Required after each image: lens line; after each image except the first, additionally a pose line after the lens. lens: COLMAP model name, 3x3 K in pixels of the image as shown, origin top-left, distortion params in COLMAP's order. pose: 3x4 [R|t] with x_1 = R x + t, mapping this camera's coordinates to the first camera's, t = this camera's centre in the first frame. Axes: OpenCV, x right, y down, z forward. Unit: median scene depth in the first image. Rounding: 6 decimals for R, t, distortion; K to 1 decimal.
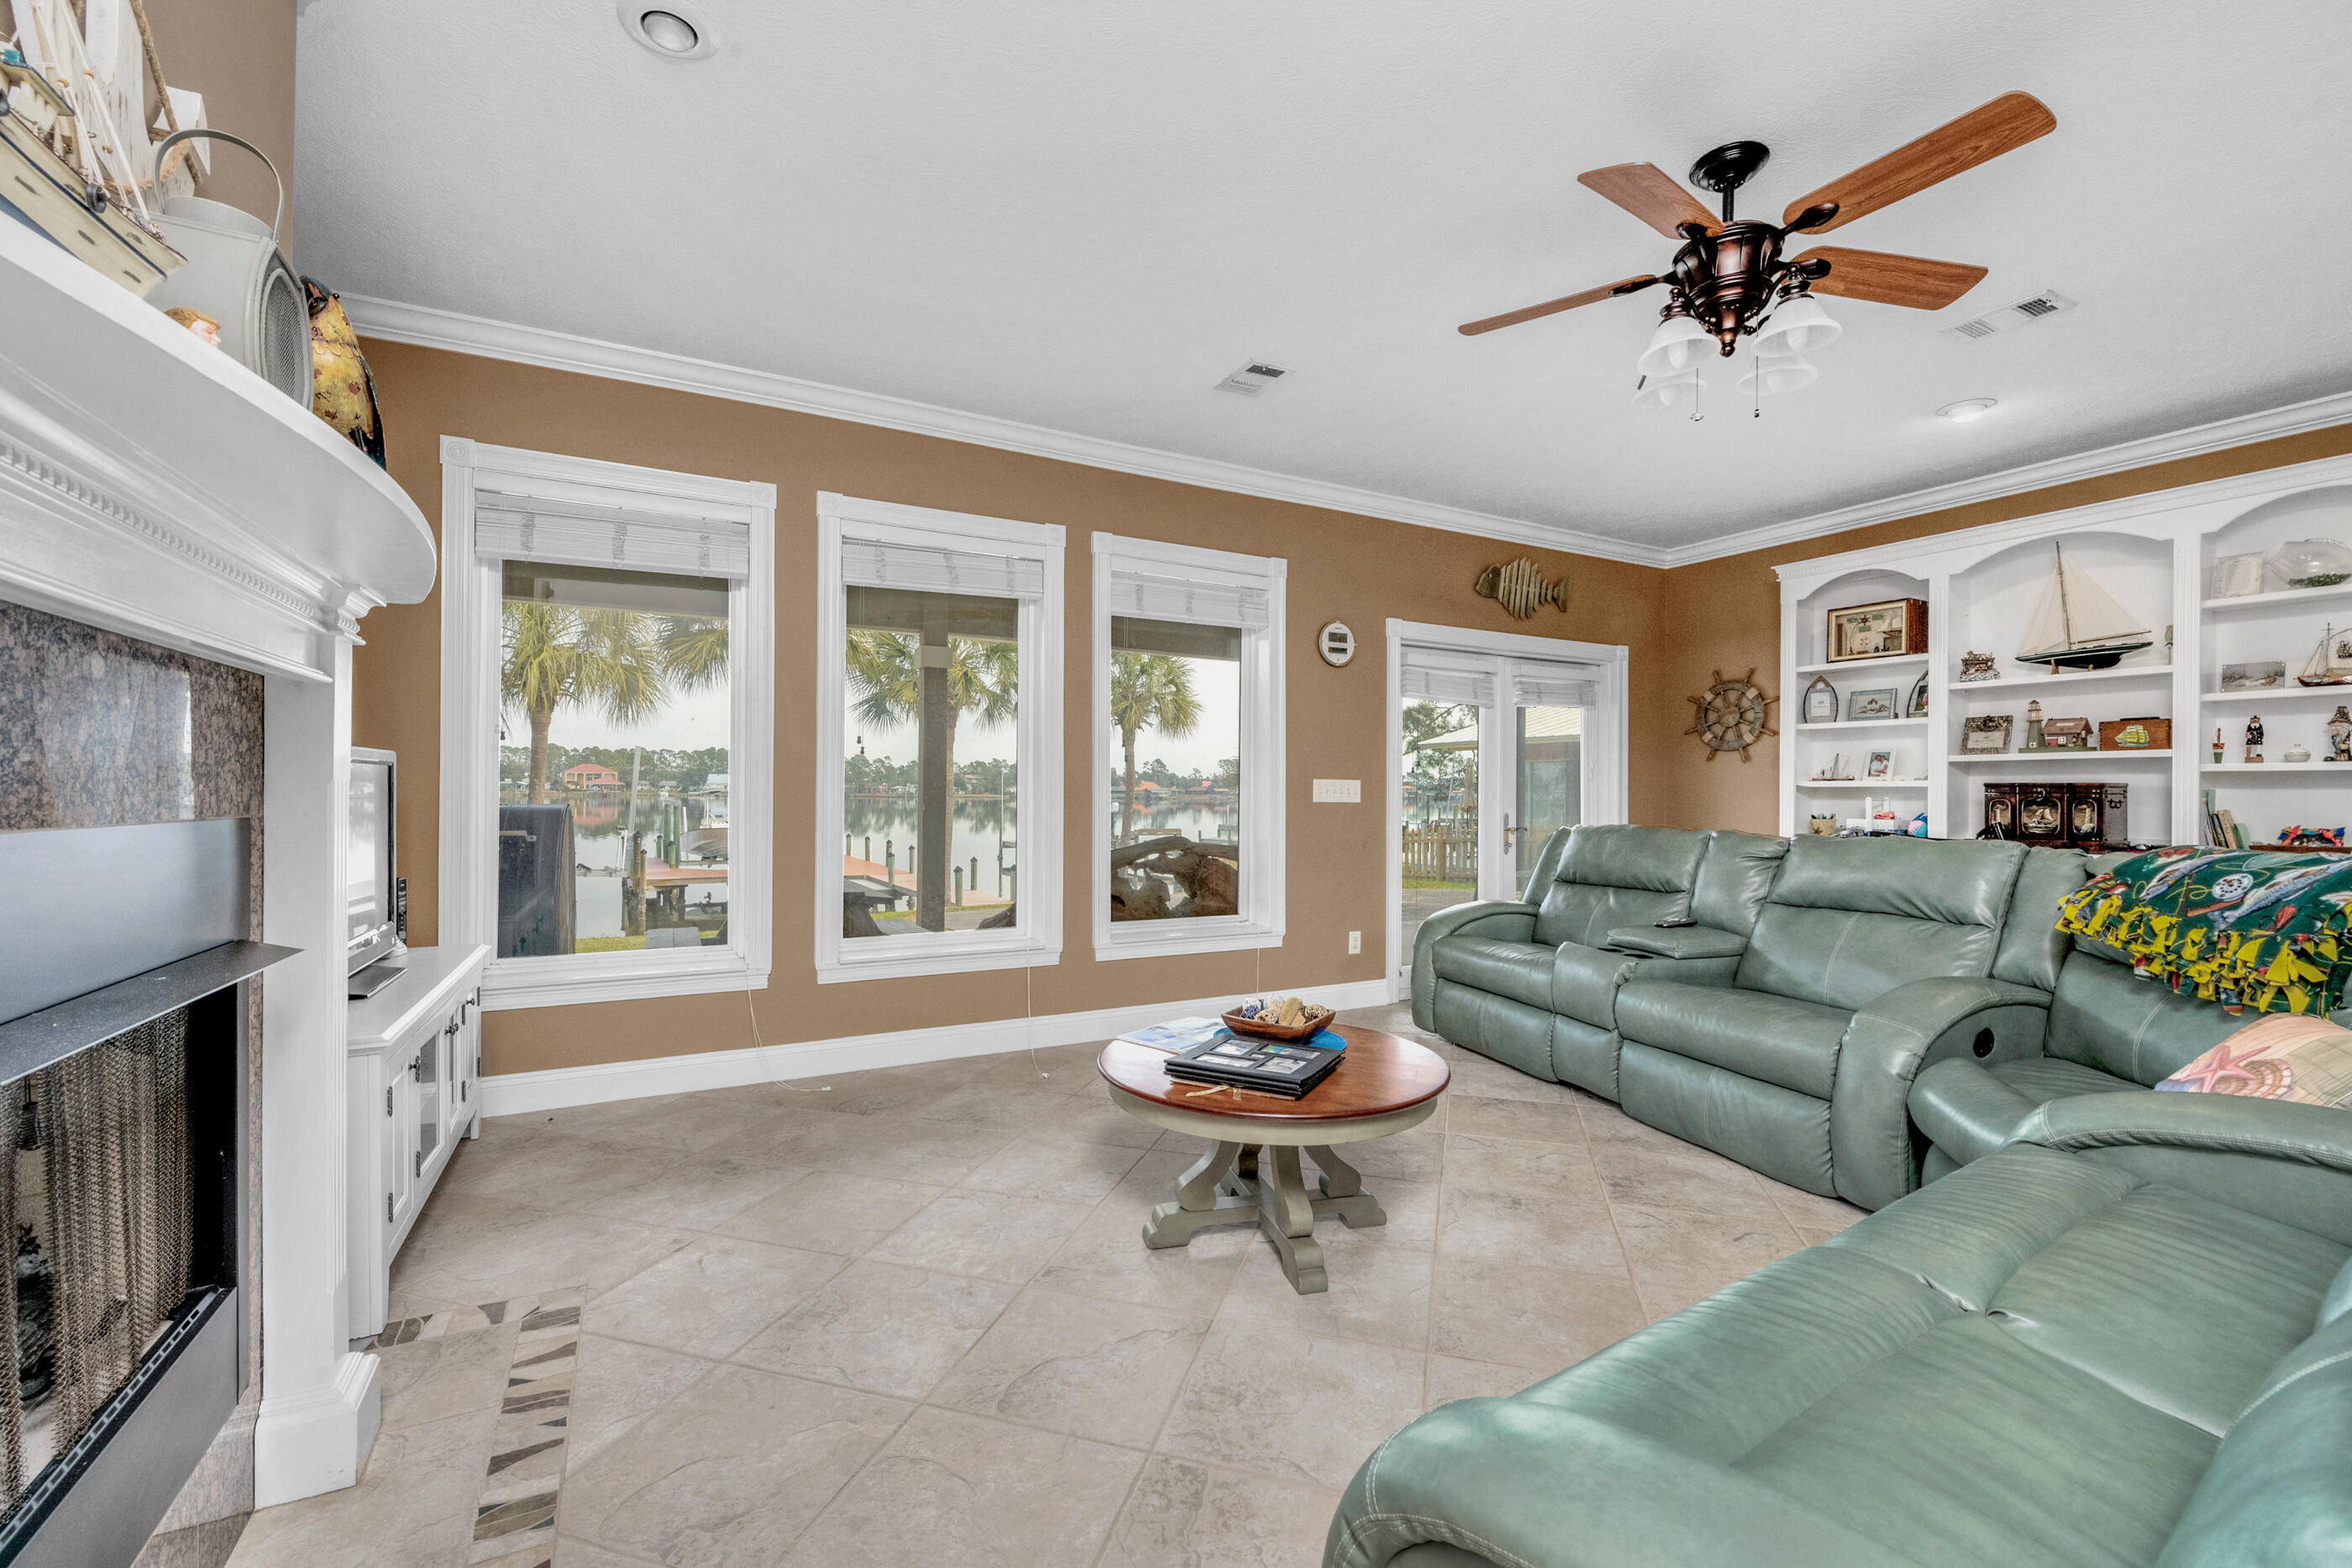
lens RADIAL K [[969.8, 0, 1176.0], [0, 969.8, 784.0], [0, 0, 1]] dist [-0.000107, -0.000087]
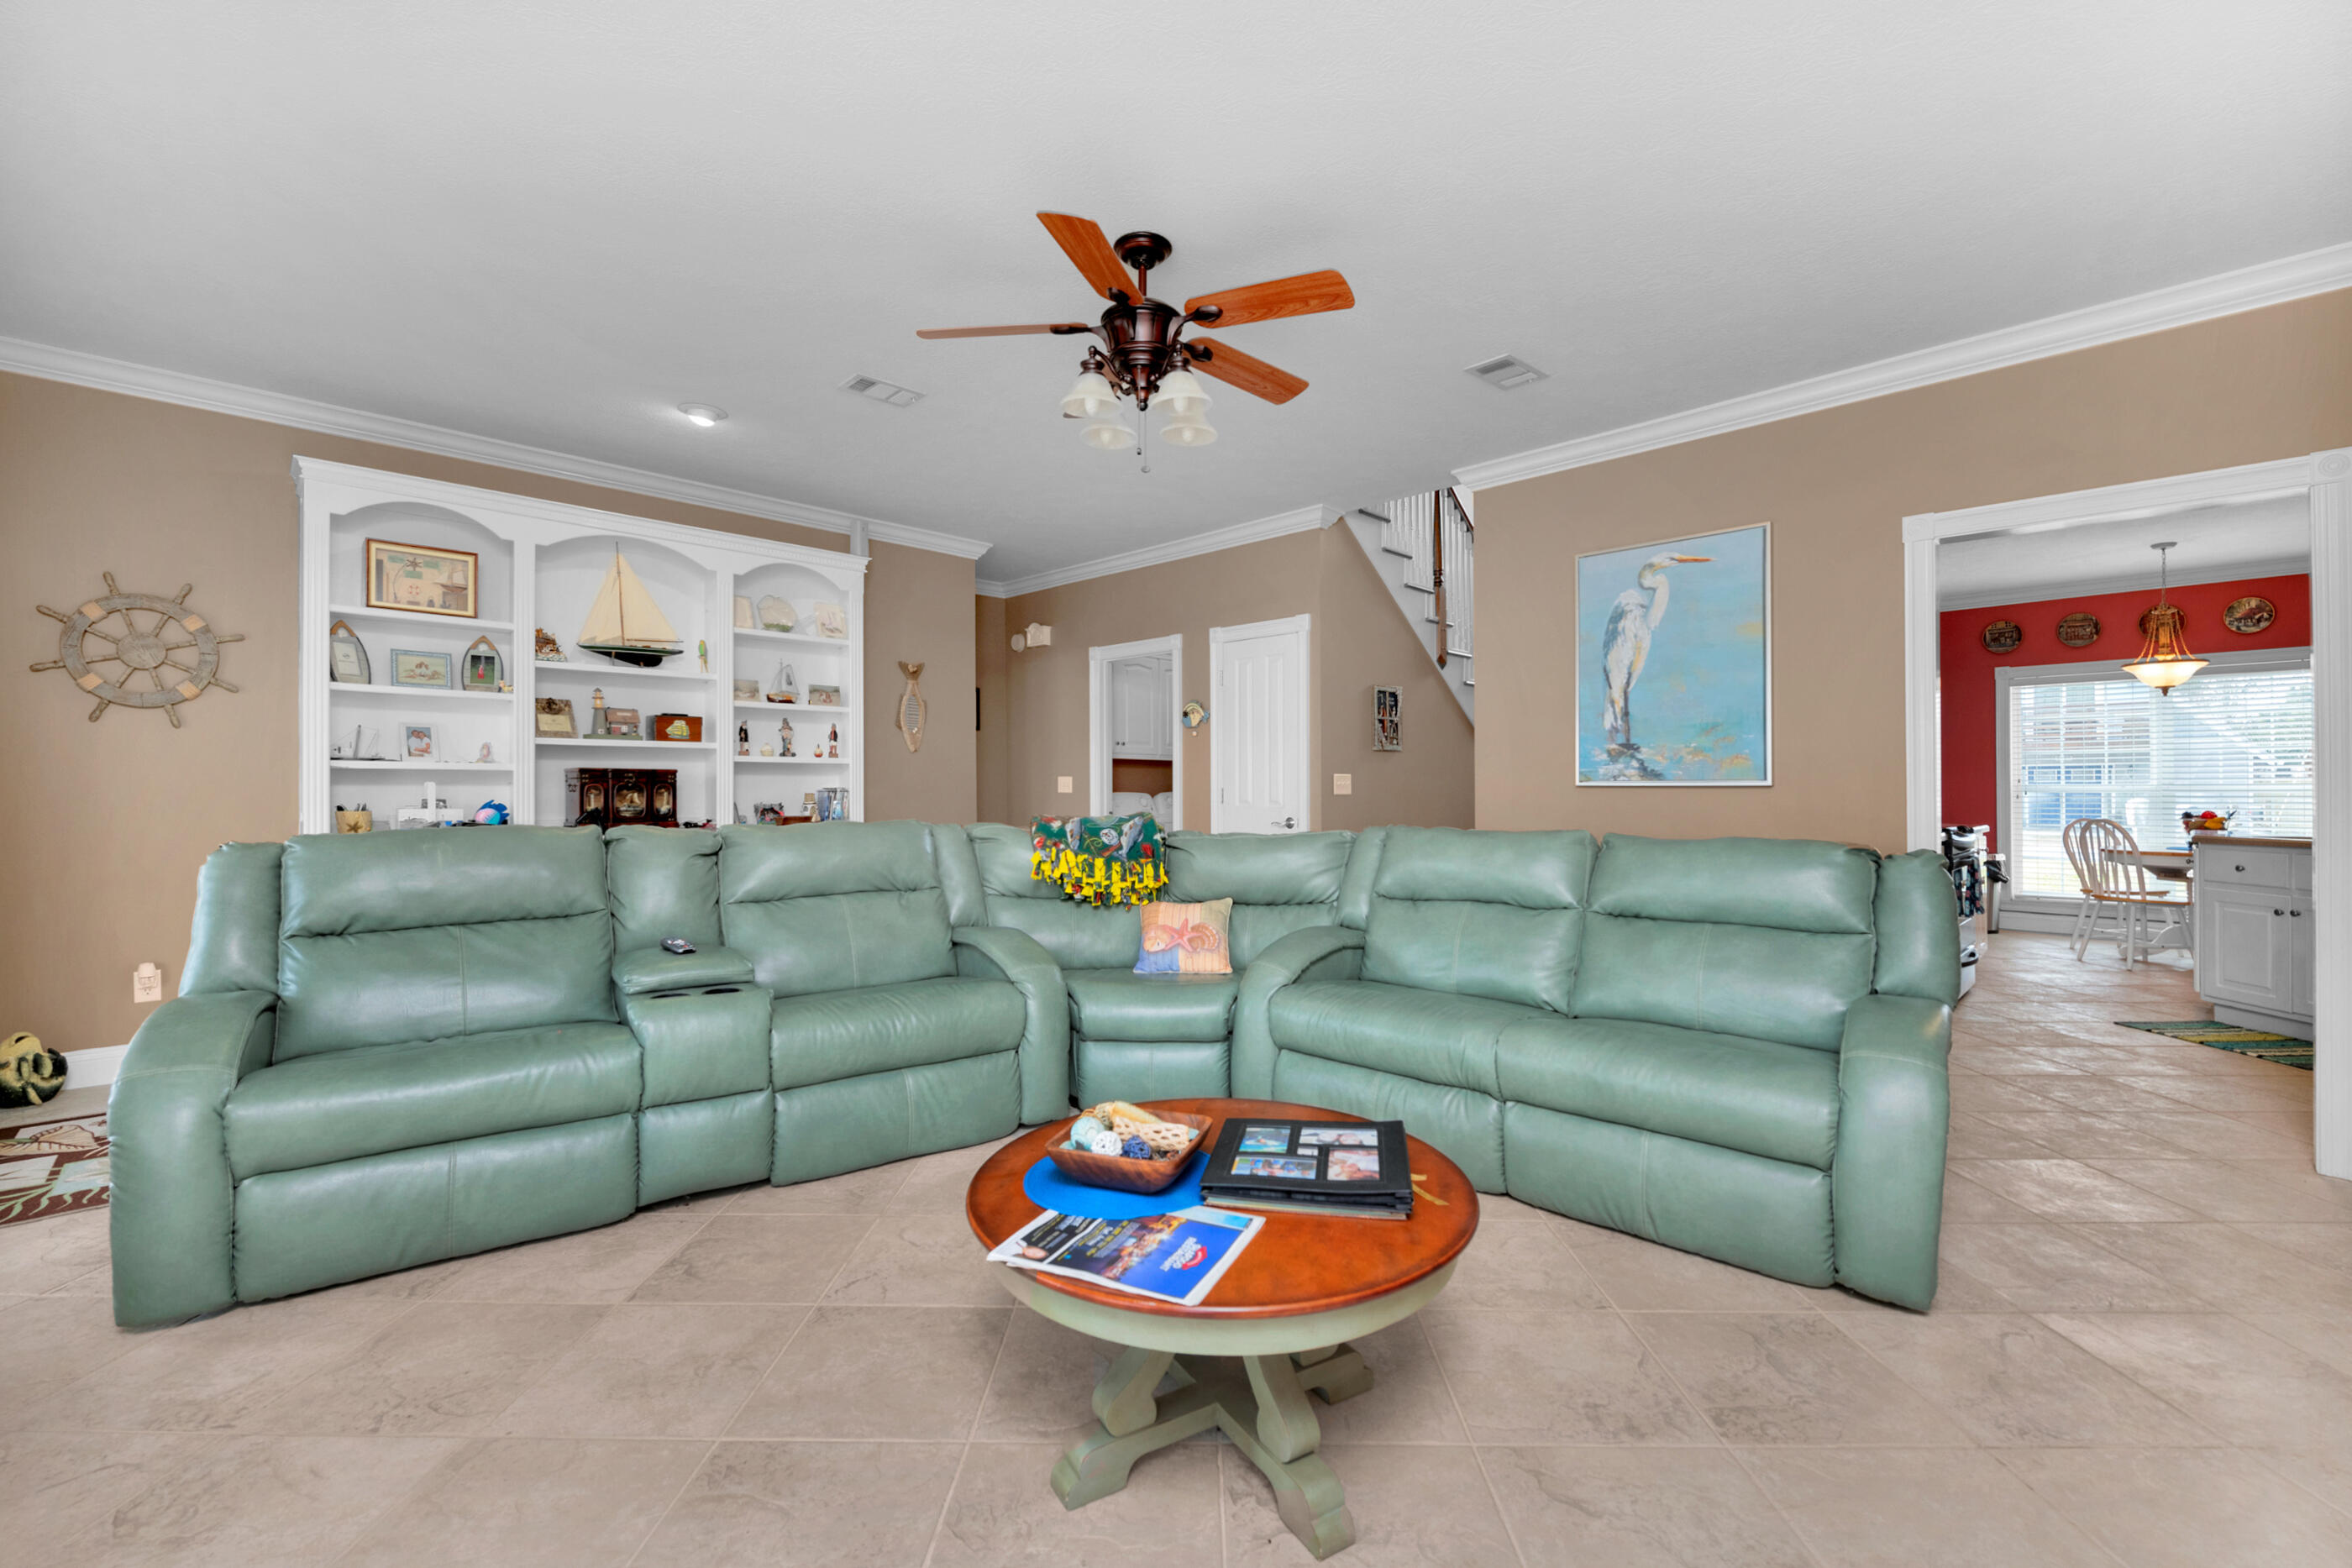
lens RADIAL K [[1024.0, 0, 1184.6], [0, 1024.0, 752.1], [0, 0, 1]] dist [0.001778, 0.000161]
pose [[-0.304539, 0.024625, 0.952181, -0.343312], [-0.016535, 0.999378, -0.031135, 0.005336], [-0.952356, -0.025226, -0.303943, 0.735935]]
